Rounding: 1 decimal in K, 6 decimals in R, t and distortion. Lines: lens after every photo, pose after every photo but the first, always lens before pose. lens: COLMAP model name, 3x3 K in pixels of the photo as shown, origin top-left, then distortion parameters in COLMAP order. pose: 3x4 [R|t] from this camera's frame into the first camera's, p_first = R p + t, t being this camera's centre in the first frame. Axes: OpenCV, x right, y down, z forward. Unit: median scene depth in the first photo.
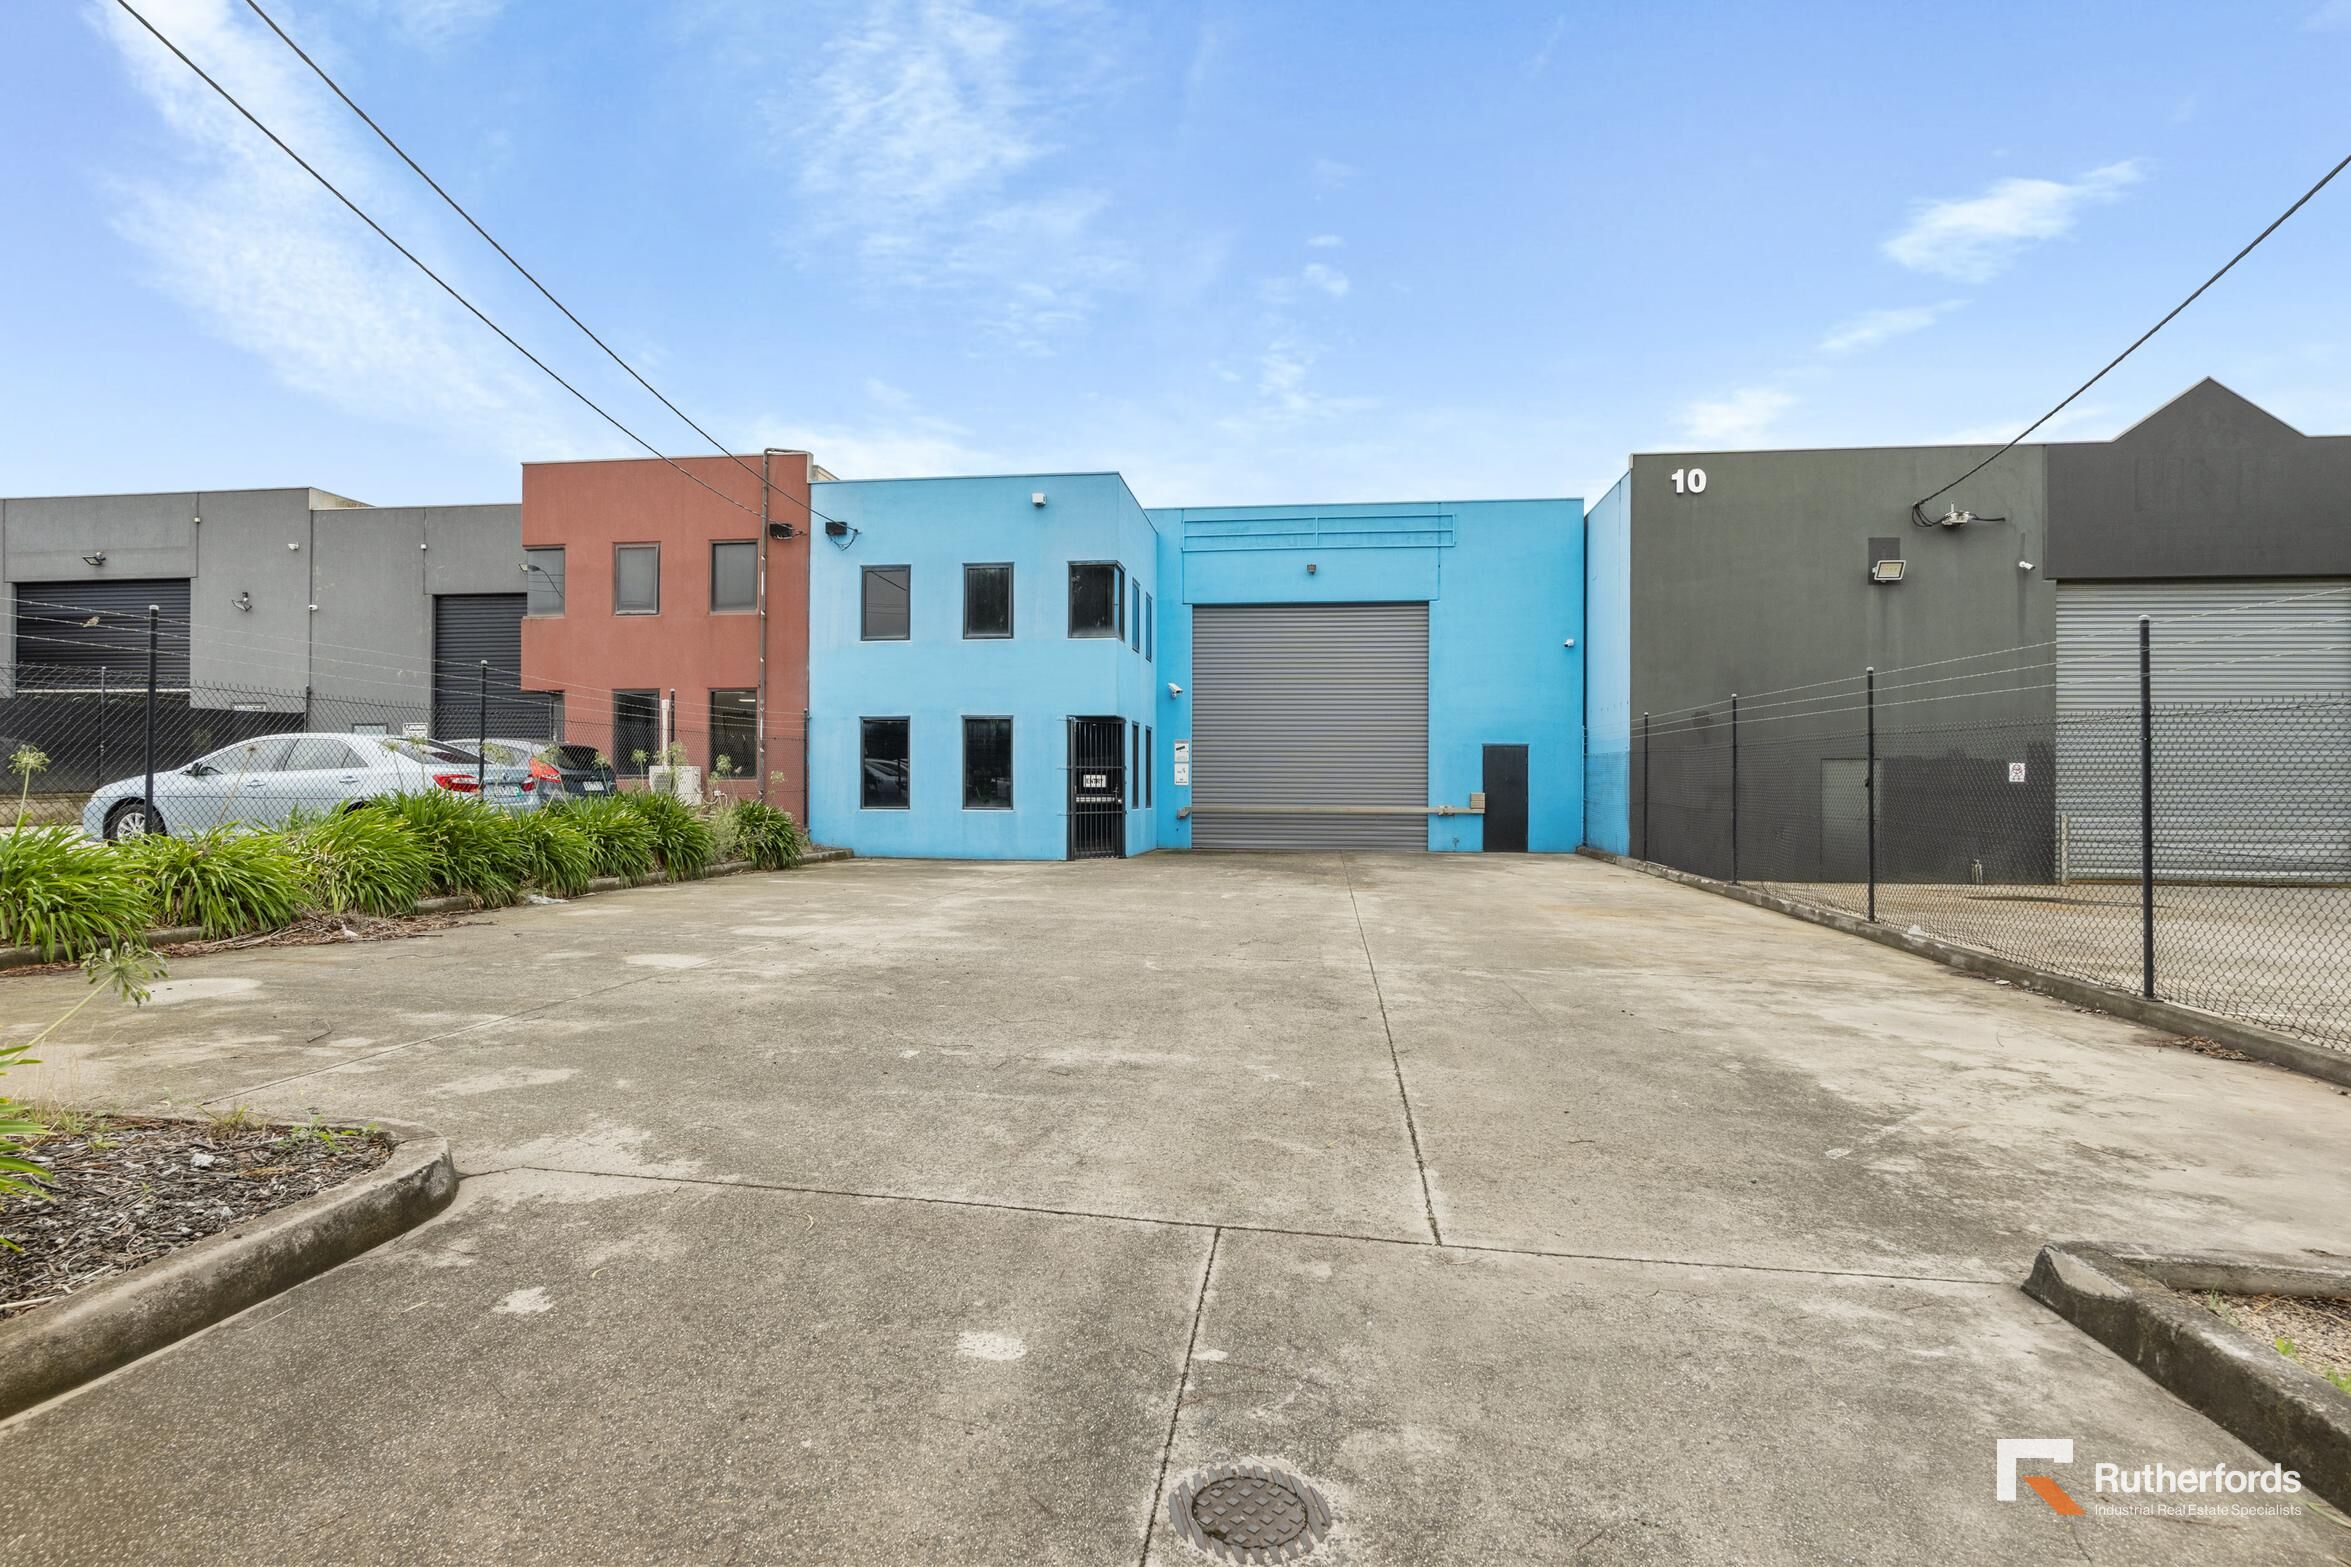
lens RADIAL K [[1259.5, 0, 1169.9], [0, 1259.5, 783.4], [0, 0, 1]] dist [-0.003906, 0.000080]
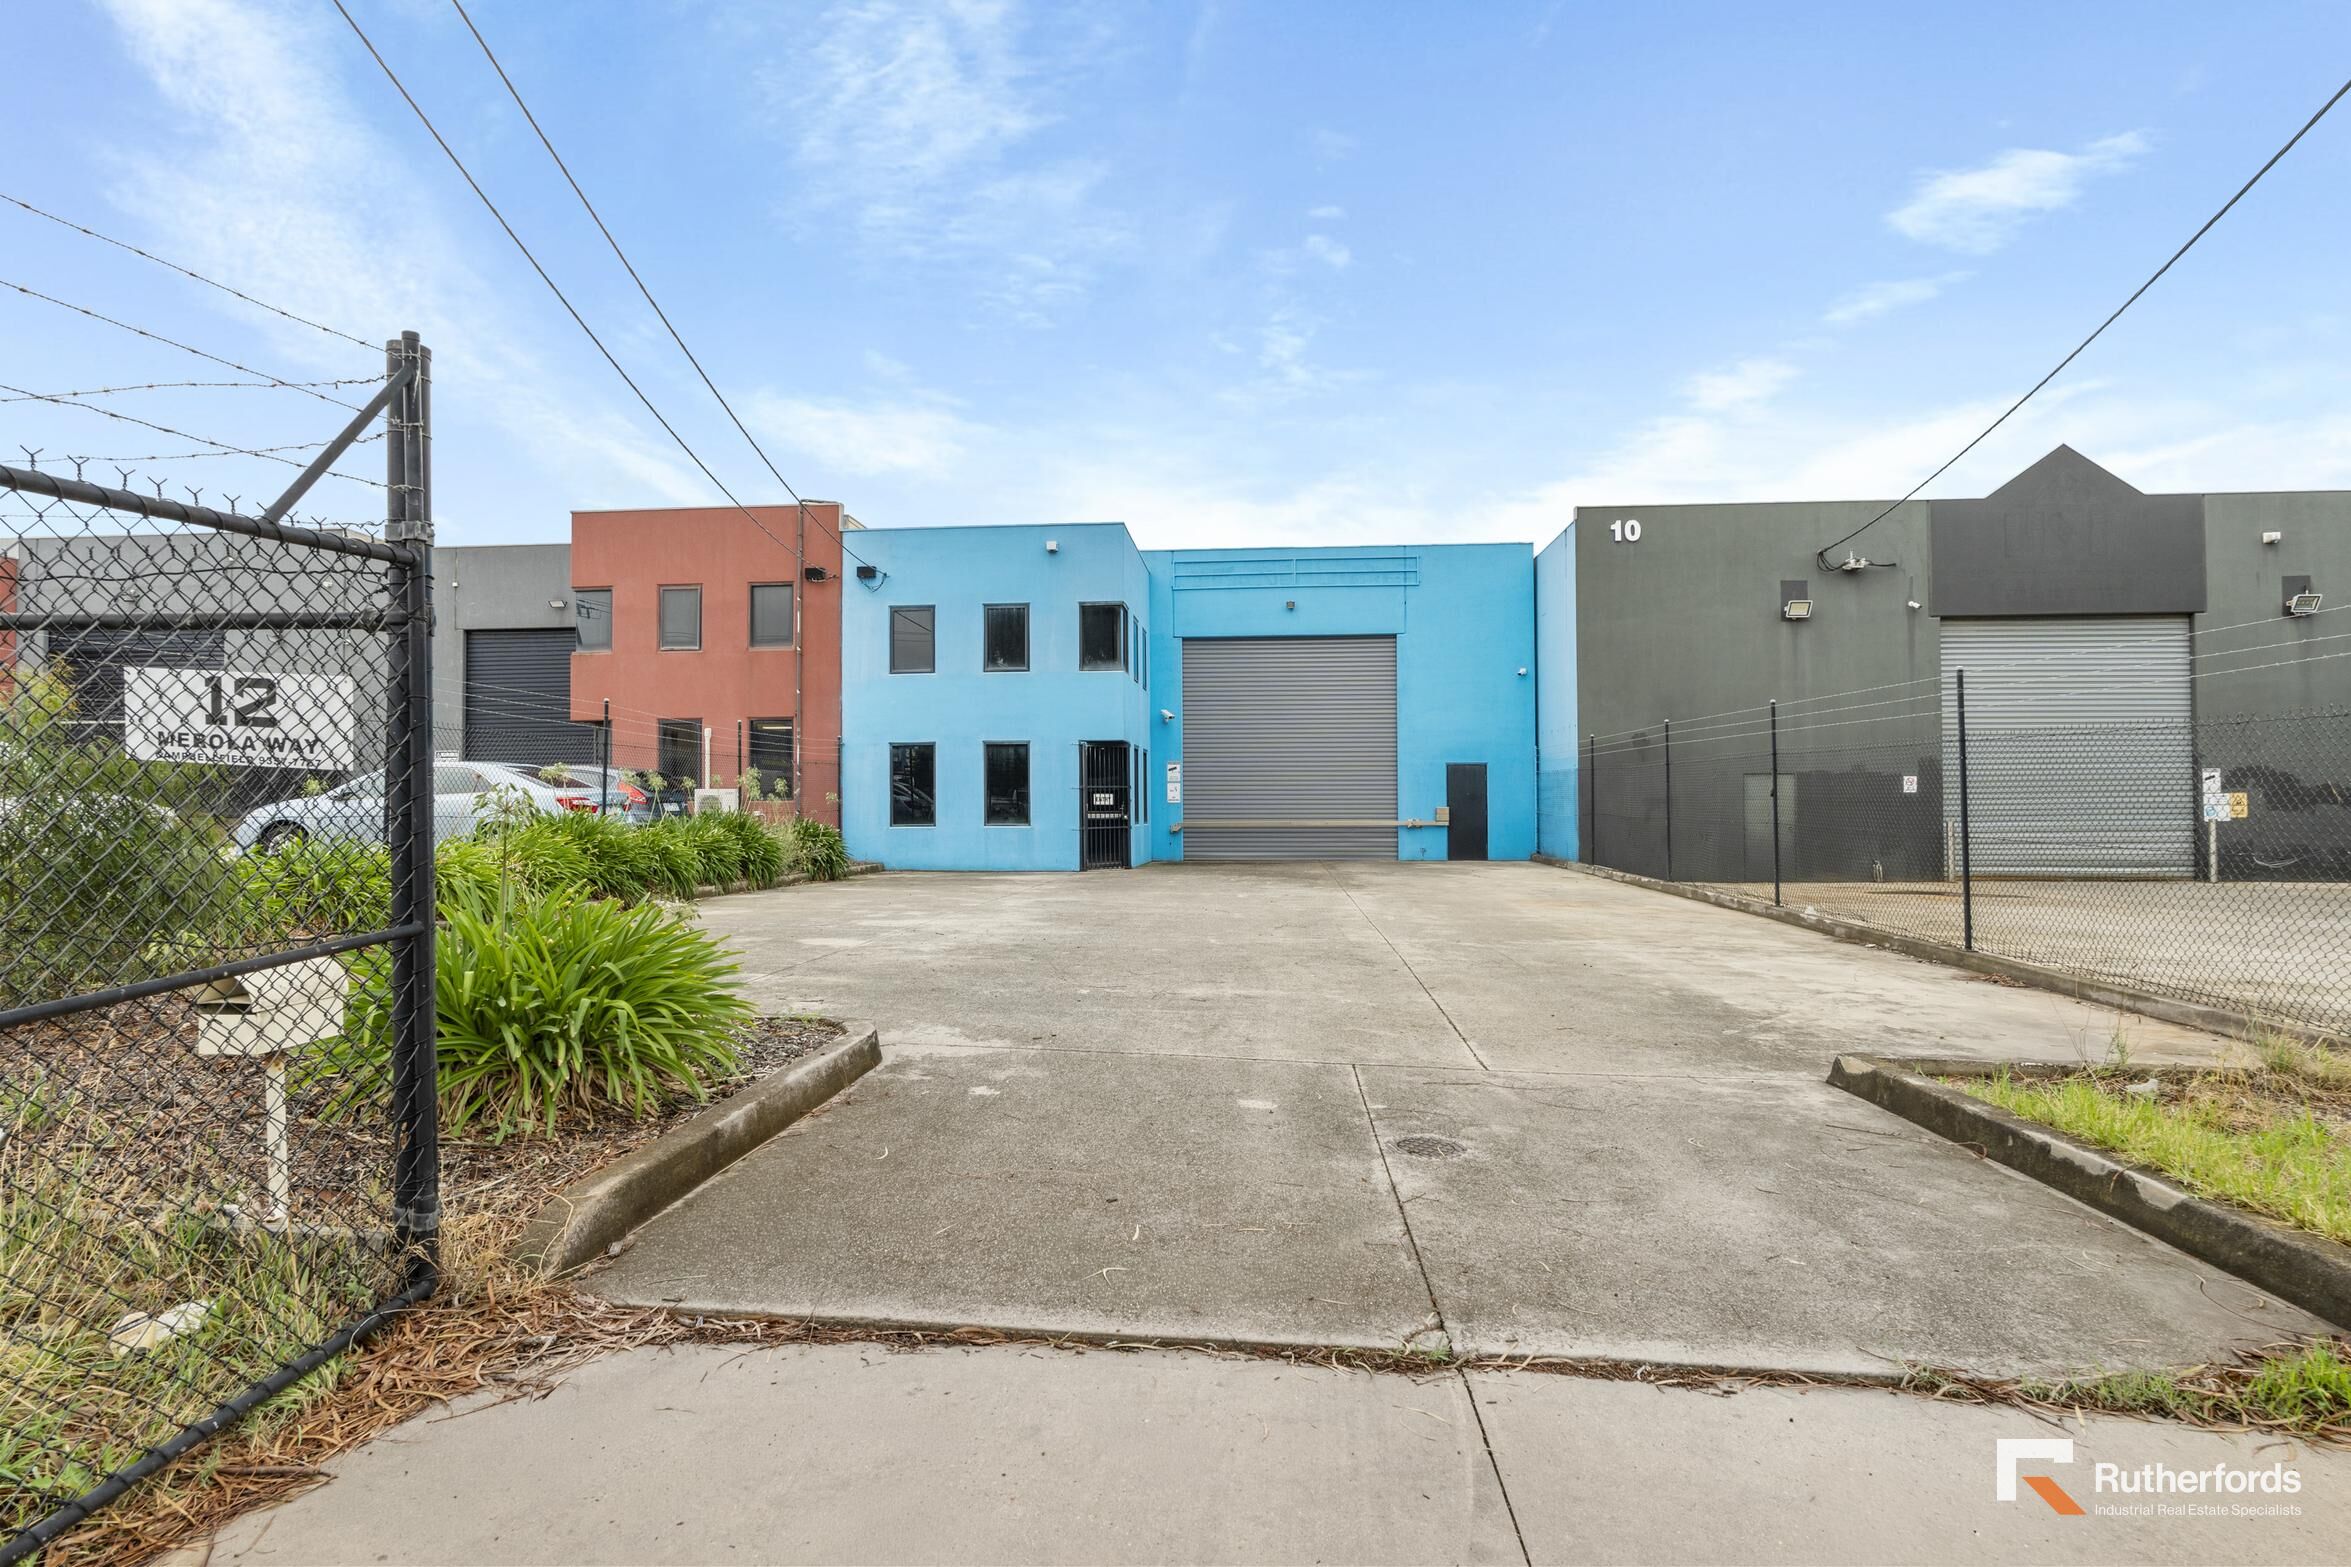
lens RADIAL K [[1259.5, 0, 1174.7], [0, 1259.5, 779.1], [0, 0, 1]] dist [-0.003906, 0.000080]
pose [[0.998964, -0.007908, 0.044806, -0.048720], [0.008762, 0.999783, -0.018903, 0.002108], [-0.044647, 0.019276, 0.998817, -0.116761]]
